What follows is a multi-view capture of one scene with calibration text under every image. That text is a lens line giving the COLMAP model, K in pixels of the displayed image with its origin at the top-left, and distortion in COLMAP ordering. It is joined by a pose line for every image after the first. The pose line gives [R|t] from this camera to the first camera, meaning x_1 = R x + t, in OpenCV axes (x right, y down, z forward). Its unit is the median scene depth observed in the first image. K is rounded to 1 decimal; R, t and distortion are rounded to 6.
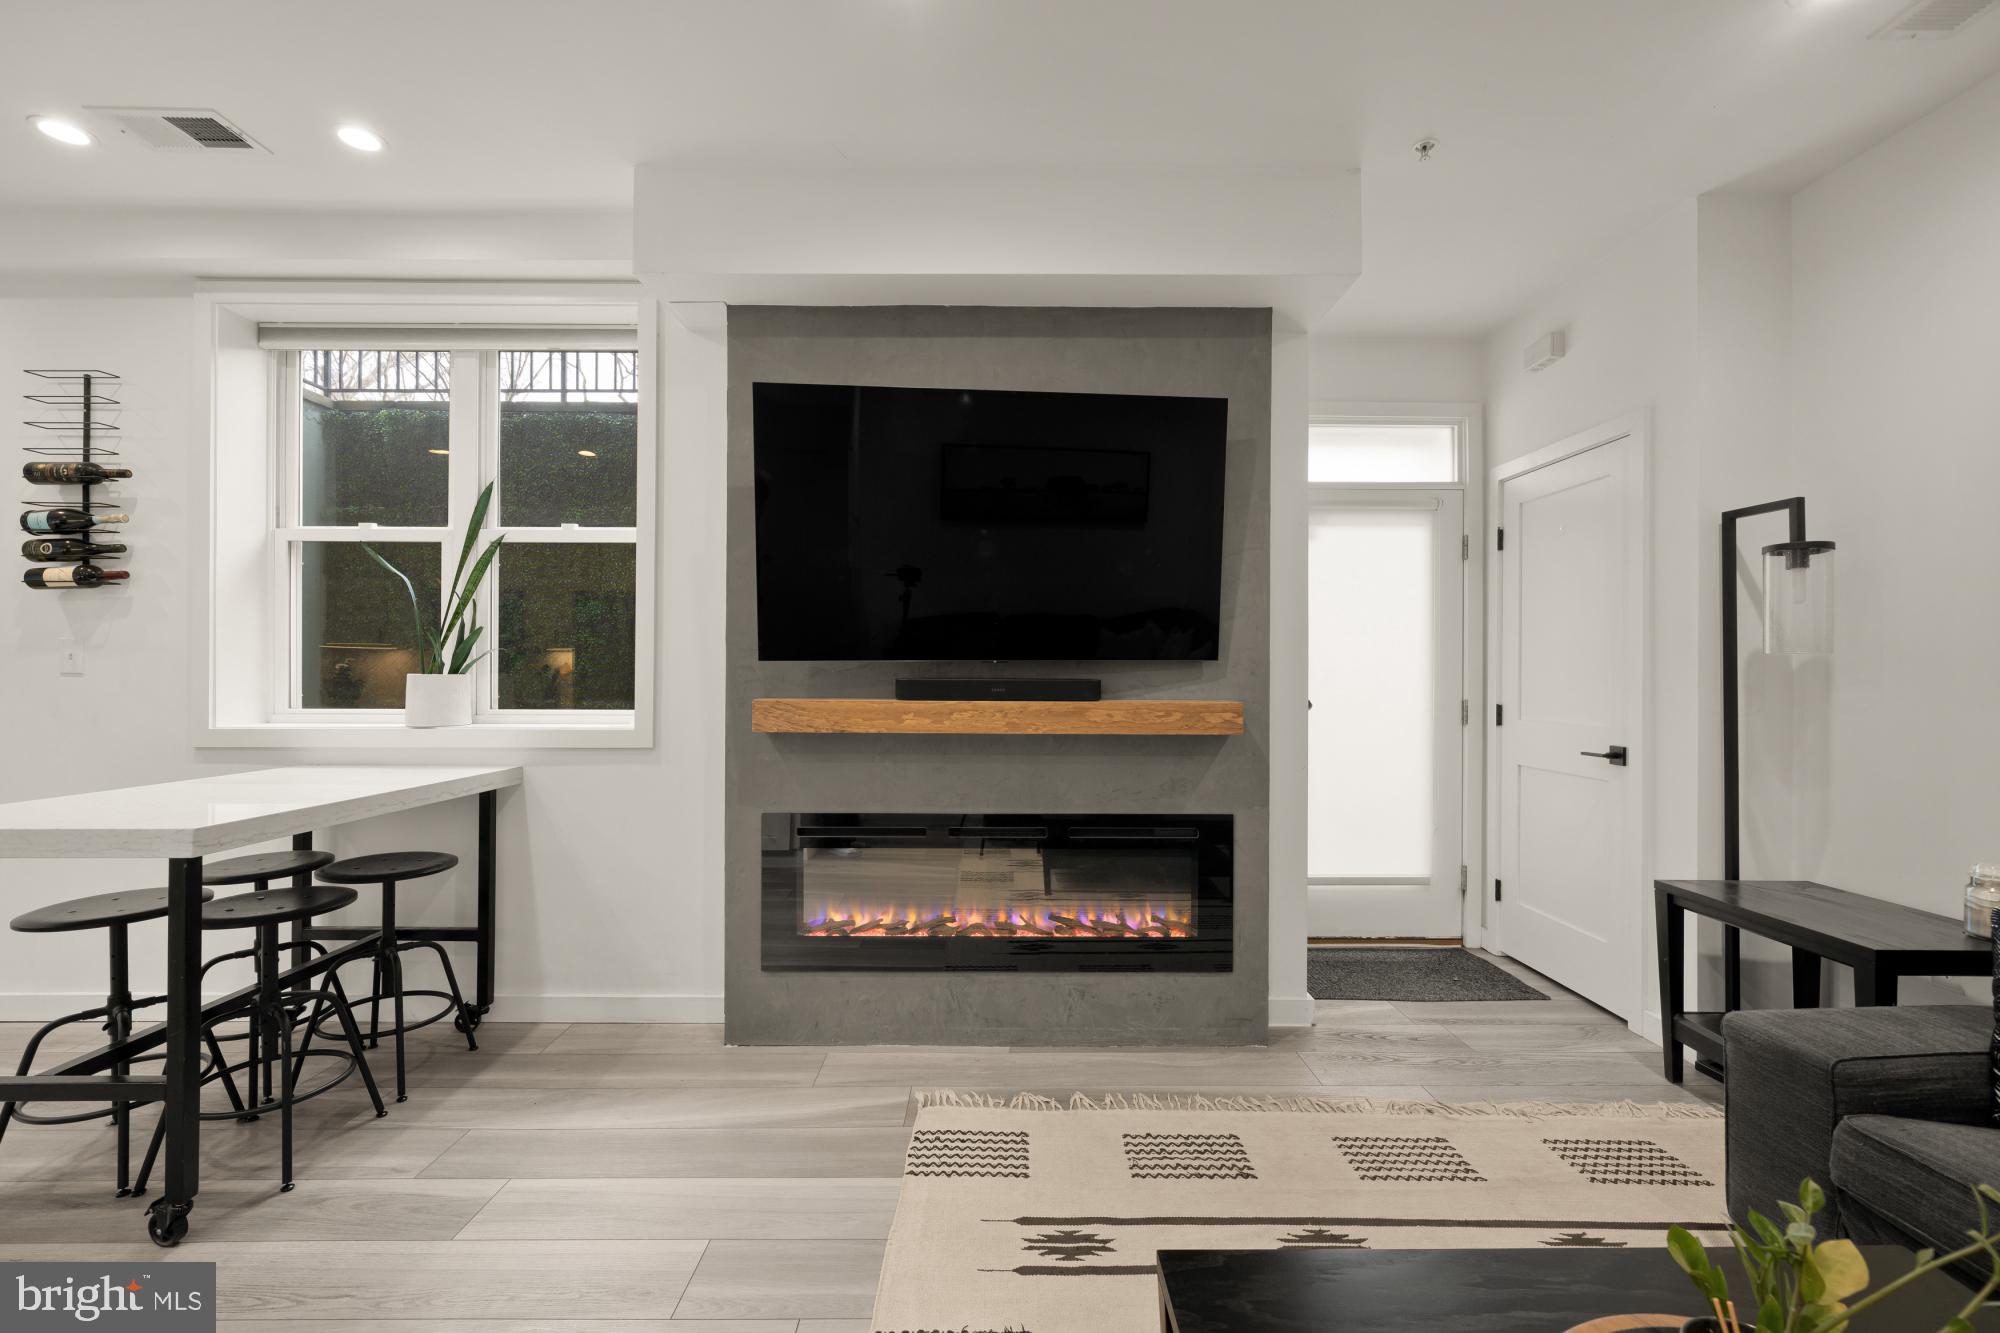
lens RADIAL K [[849.6, 0, 989.4], [0, 849.6, 662.6], [0, 0, 1]] dist [-0.000554, 0.000005]
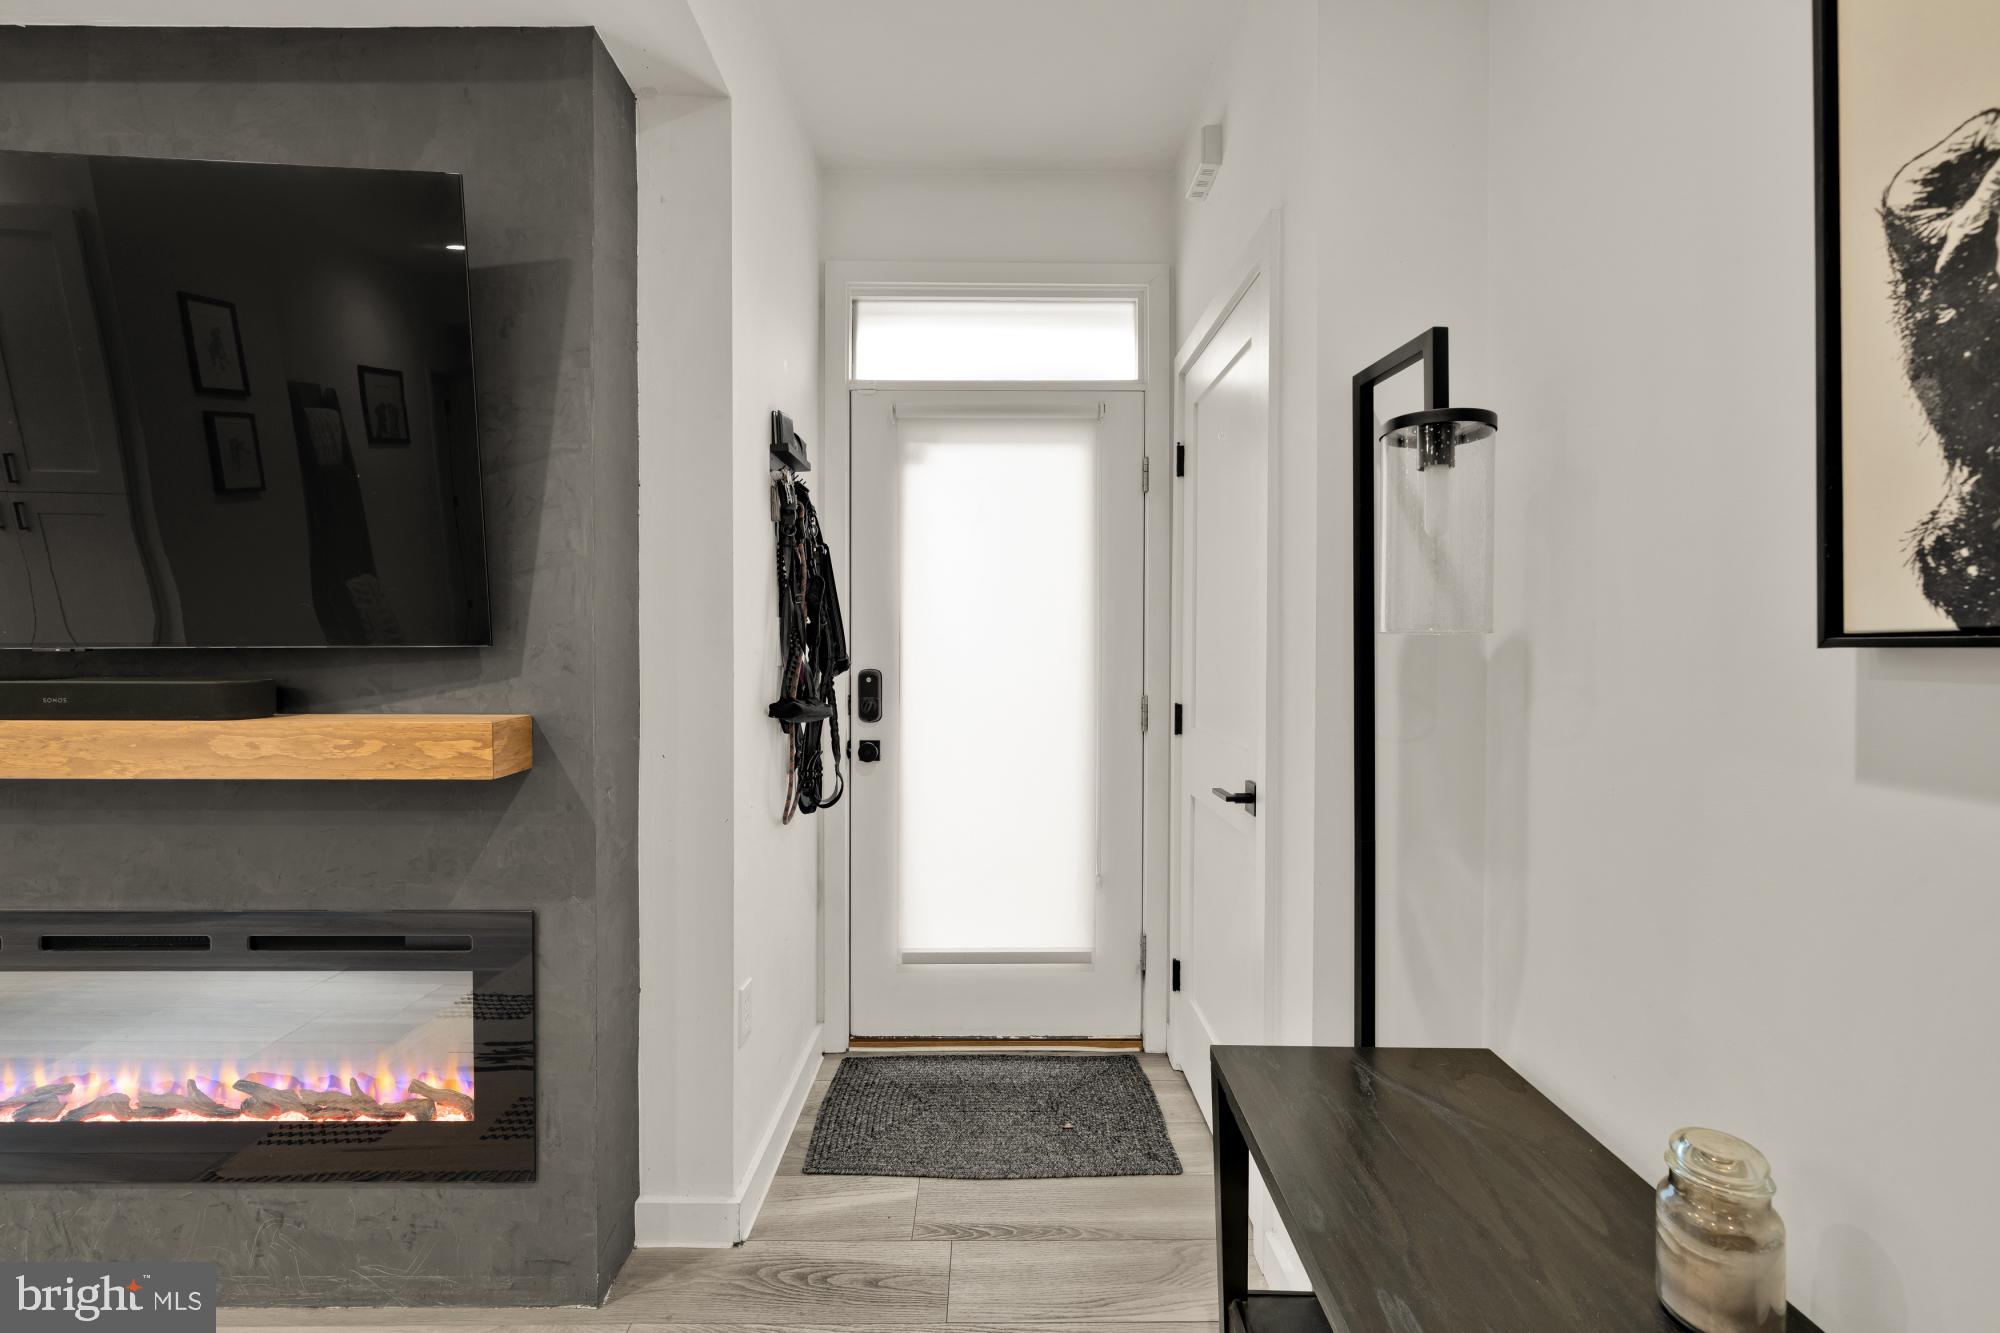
lens RADIAL K [[849.6, 0, 985.7], [0, 849.6, 645.5], [0, 0, 1]] dist [-0.000554, 0.000005]
pose [[0.999988, -0.002997, -0.003865, 0.596263], [0.003049, 0.999906, 0.013361, -0.009379], [0.003824, -0.013372, 0.999903, 0.423923]]
